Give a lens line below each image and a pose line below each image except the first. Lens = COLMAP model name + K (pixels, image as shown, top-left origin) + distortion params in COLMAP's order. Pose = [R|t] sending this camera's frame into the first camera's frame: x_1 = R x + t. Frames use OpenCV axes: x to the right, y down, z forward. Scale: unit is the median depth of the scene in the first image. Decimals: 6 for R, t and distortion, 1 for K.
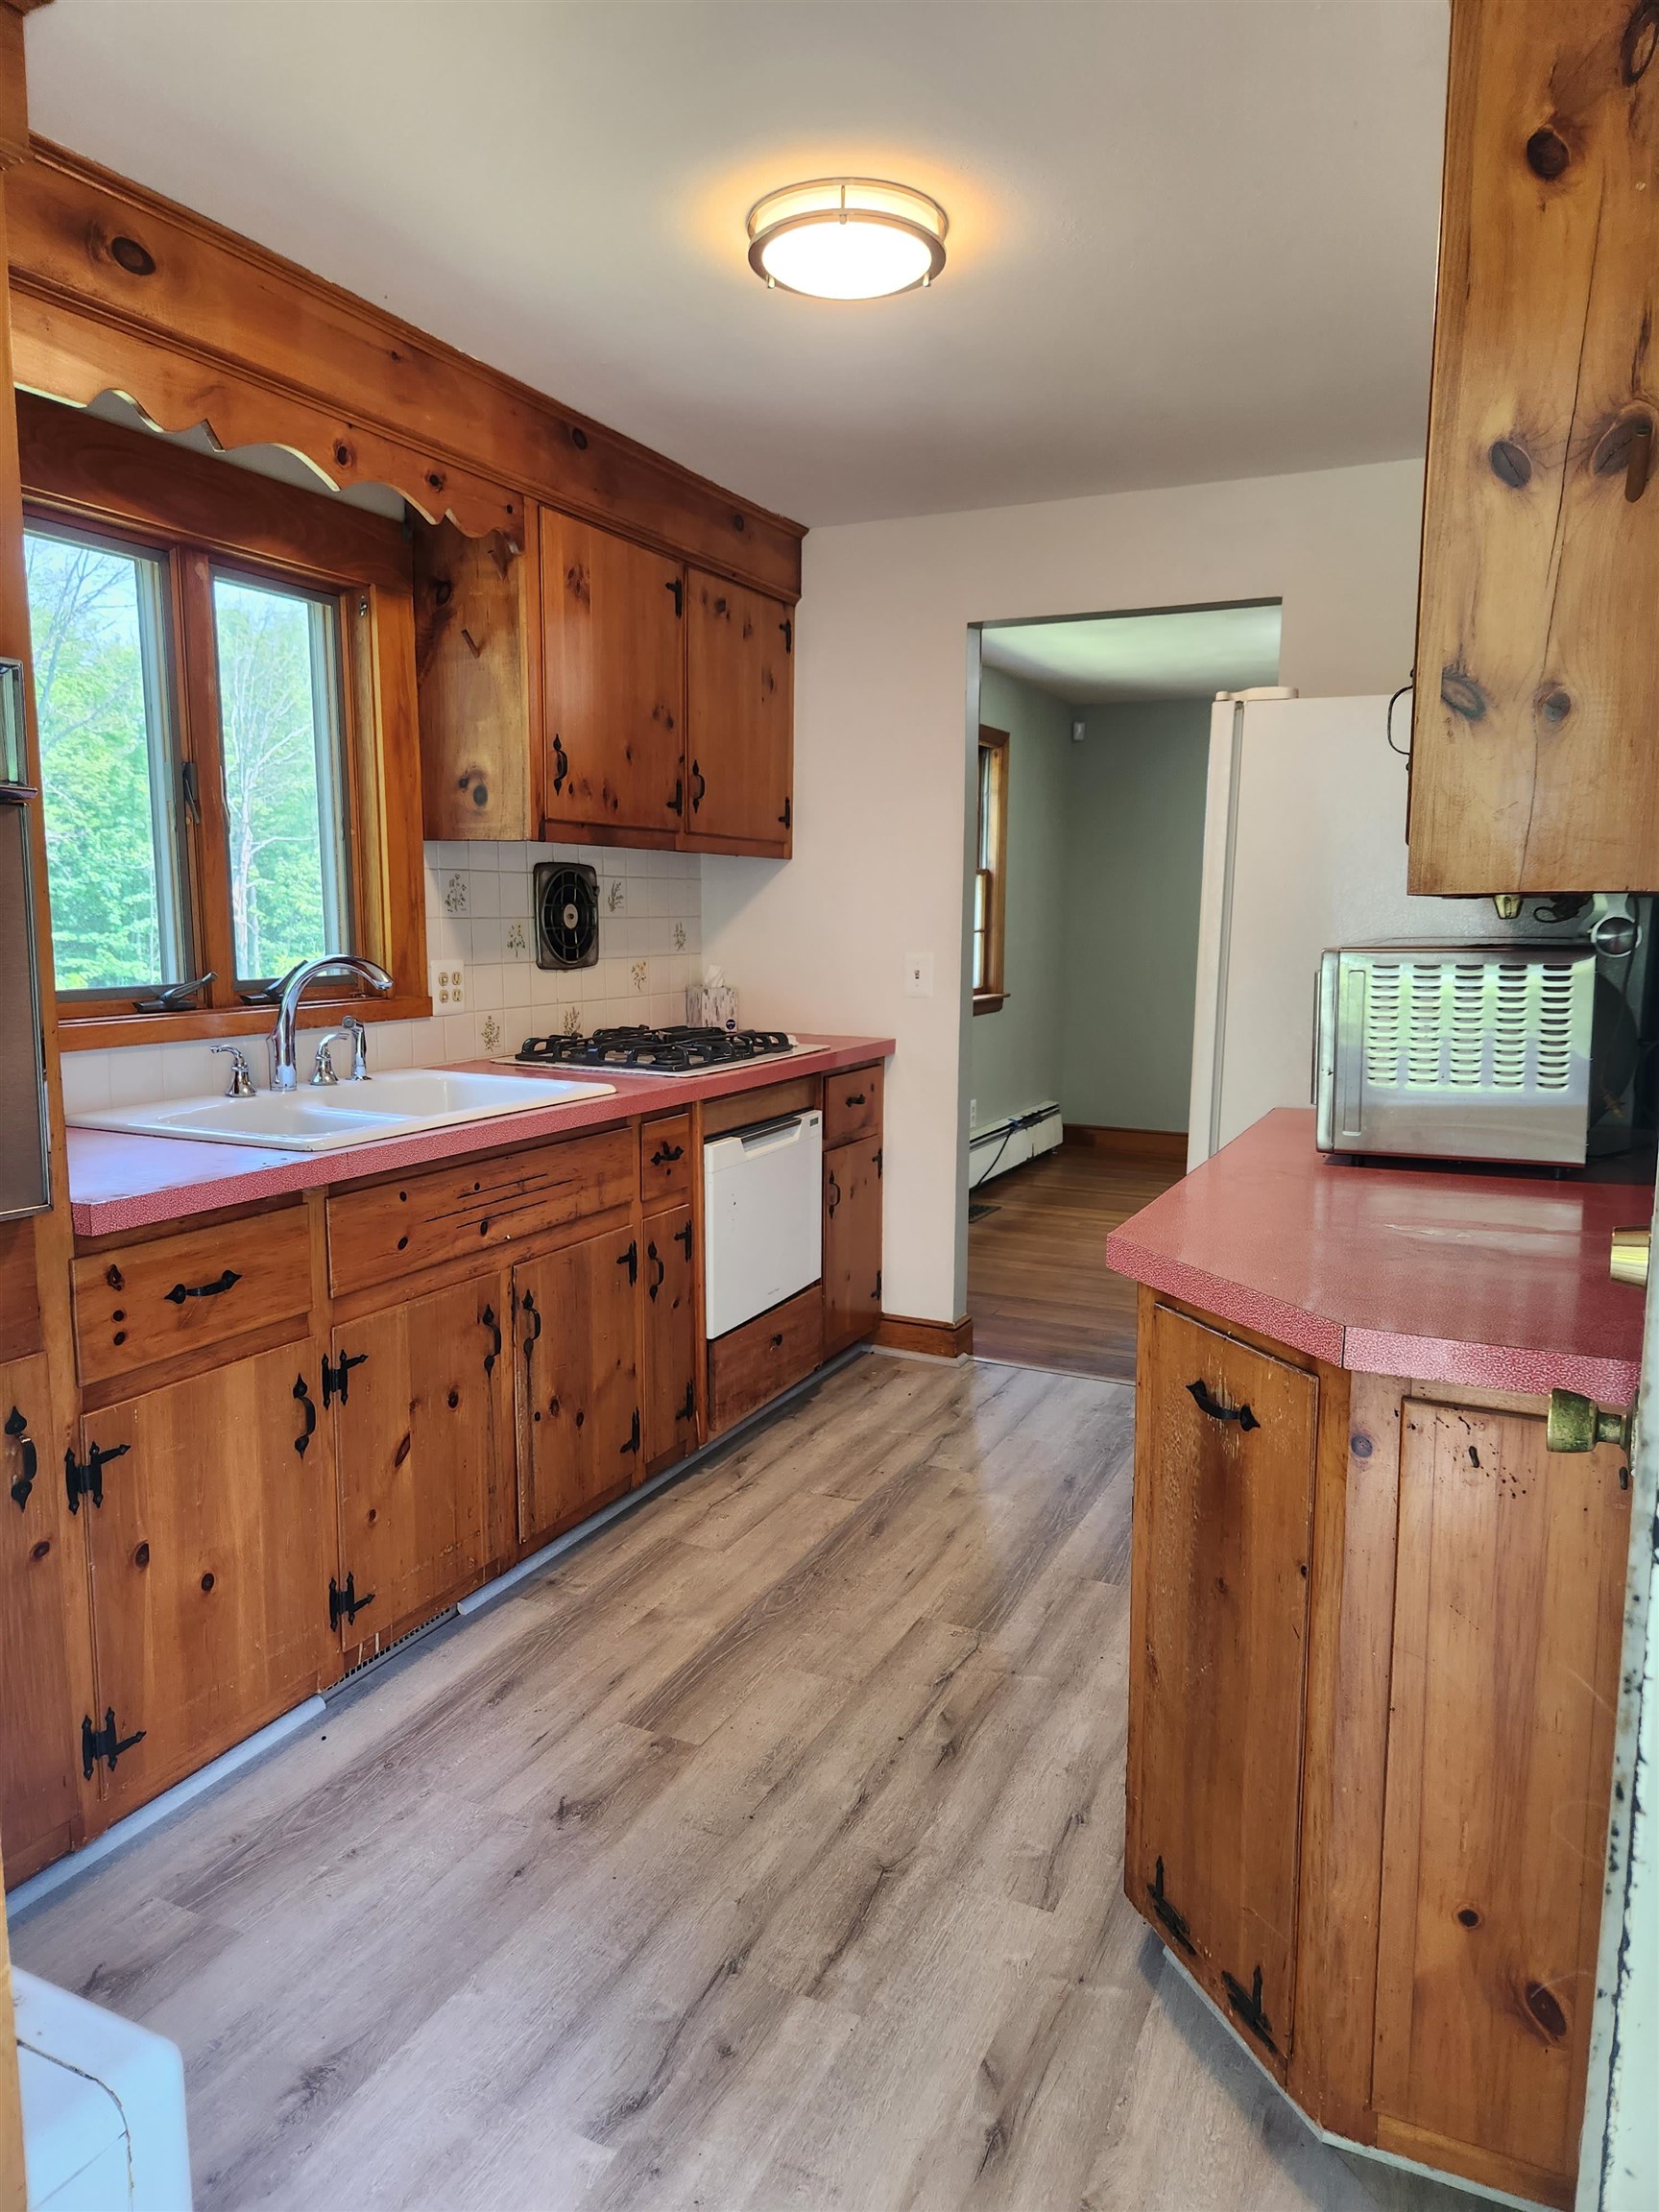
lens RADIAL K [[1473.3, 0, 830.0], [0, 1473.3, 1099.7], [0, 0, 1]] dist [0.085725, -0.075378]
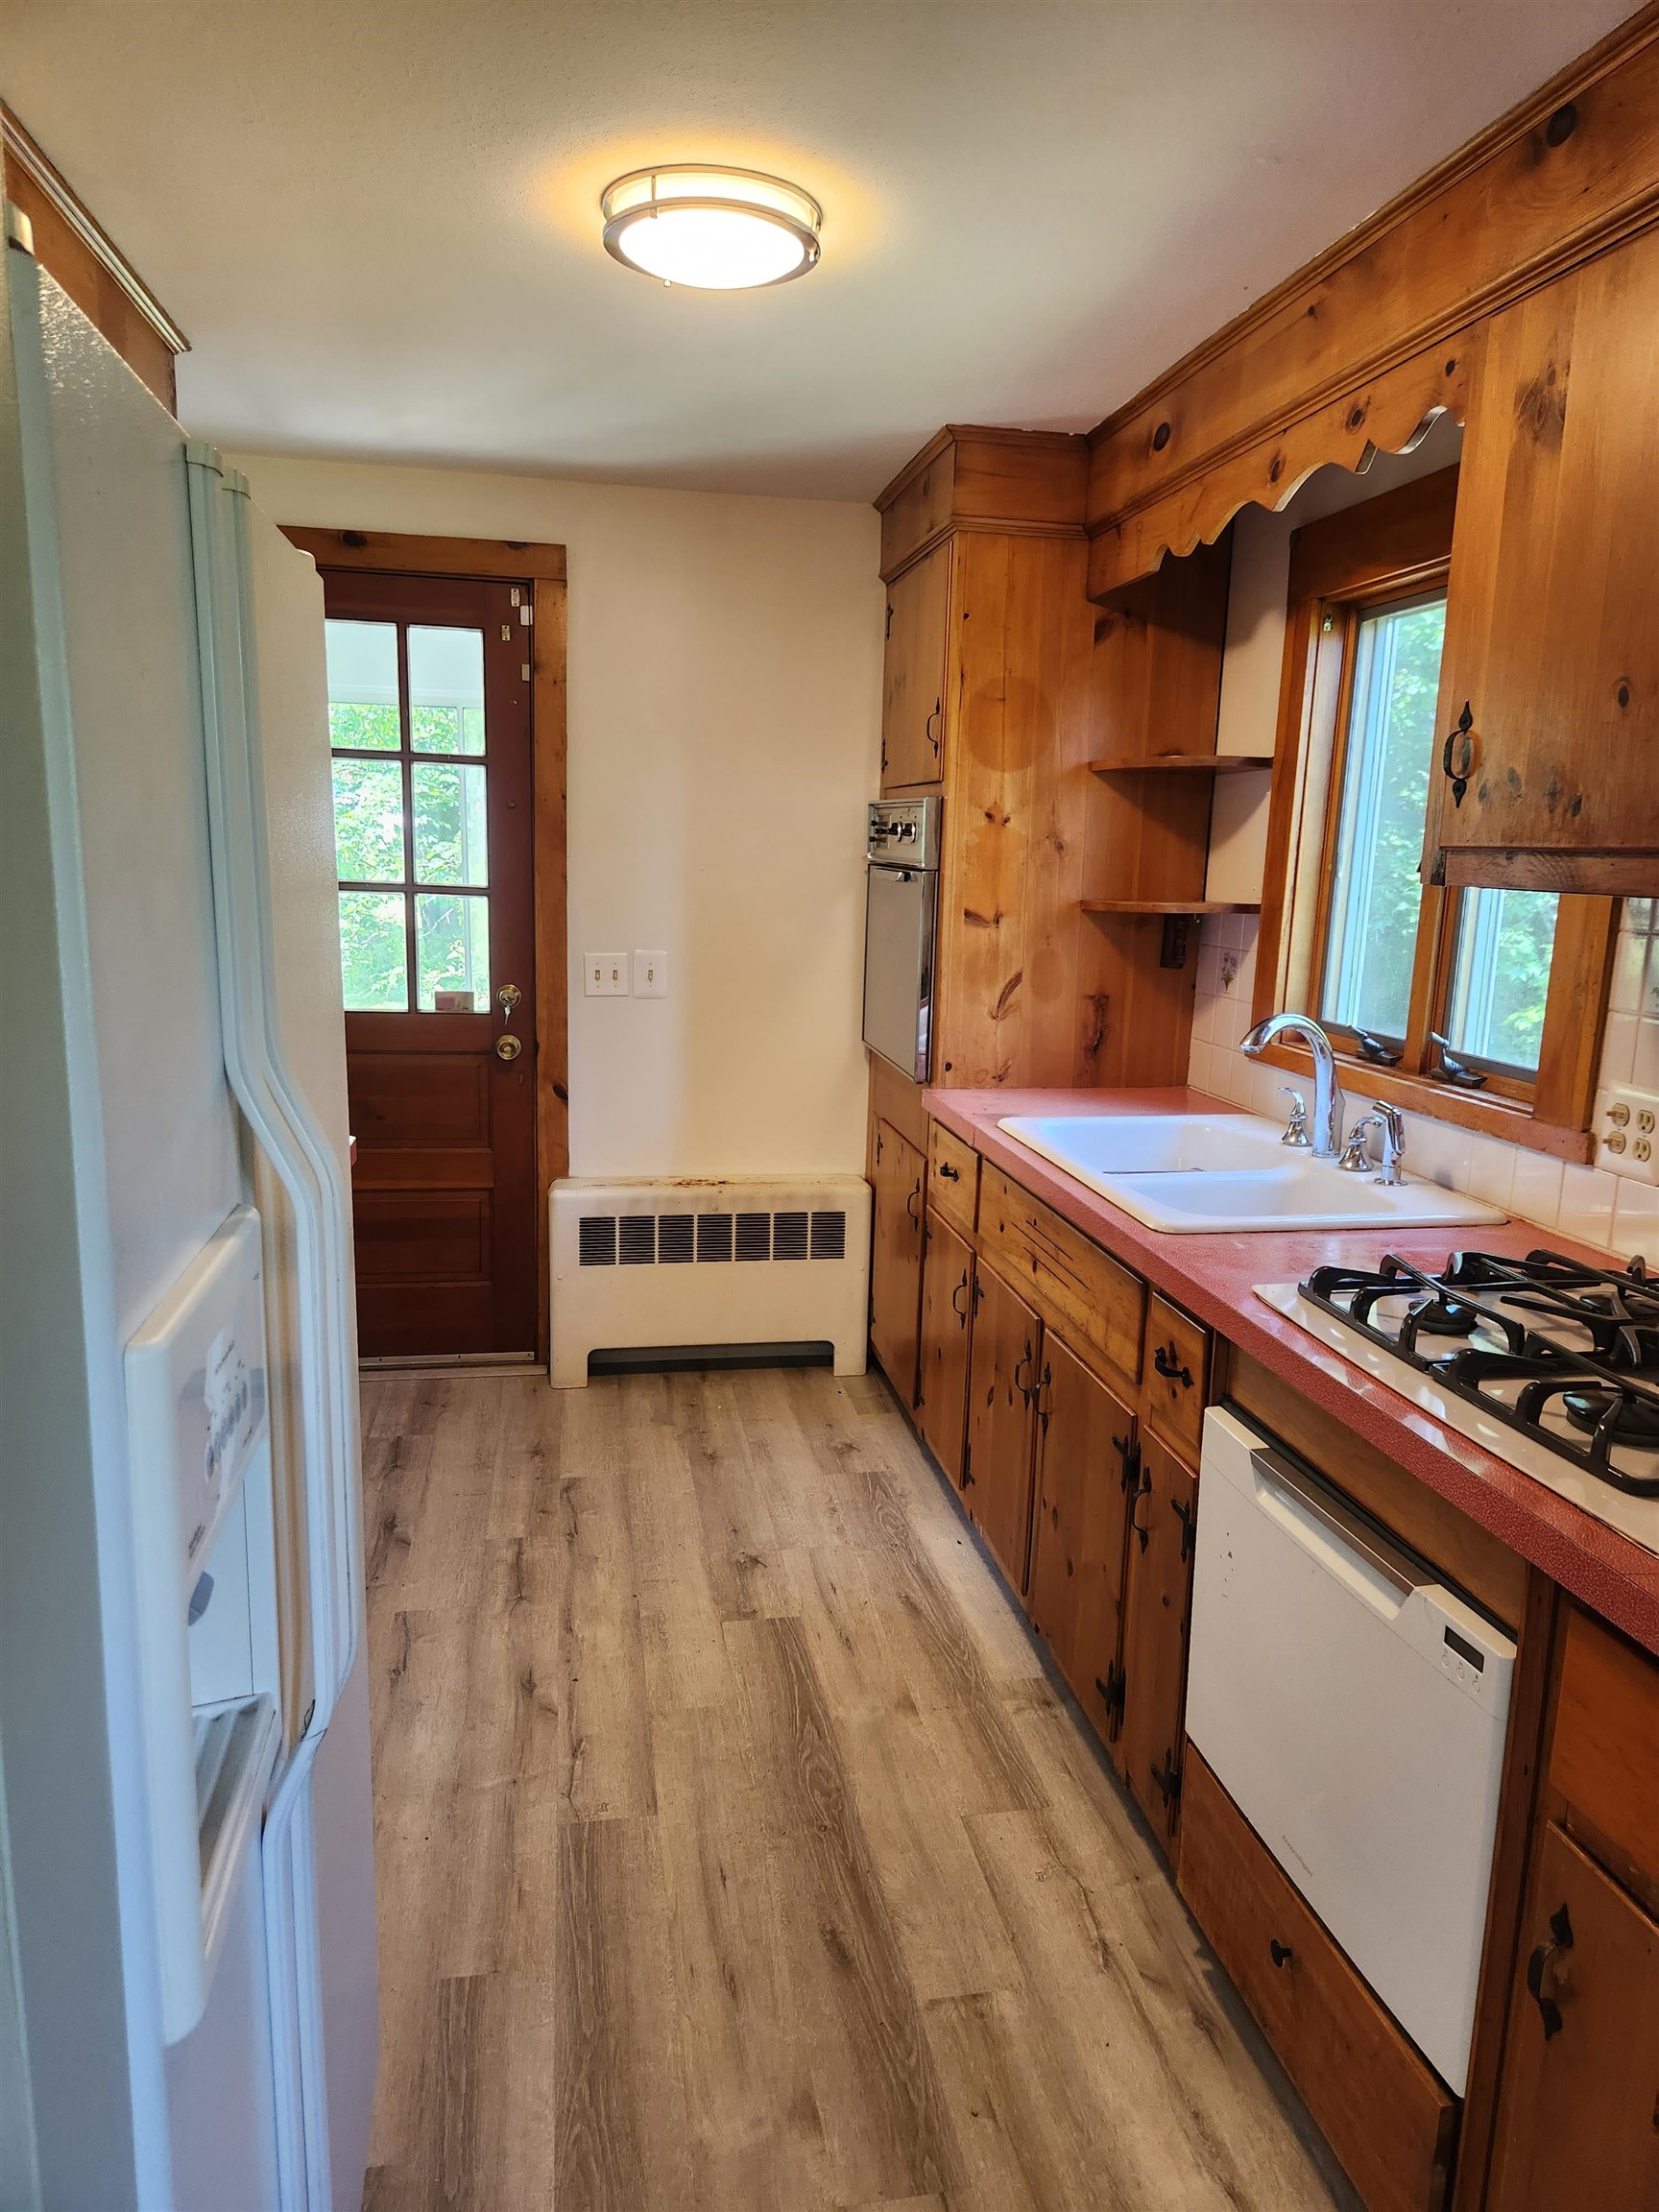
lens RADIAL K [[1473.3, 0, 830.0], [0, 1473.3, 1099.7], [0, 0, 1]] dist [0.085725, -0.075378]
pose [[-0.812471, 0.074183, -0.578263, 0.451852], [-0.108643, 0.955232, 0.275187, -0.281811], [0.572790, 0.286406, -0.768039, 1.643620]]
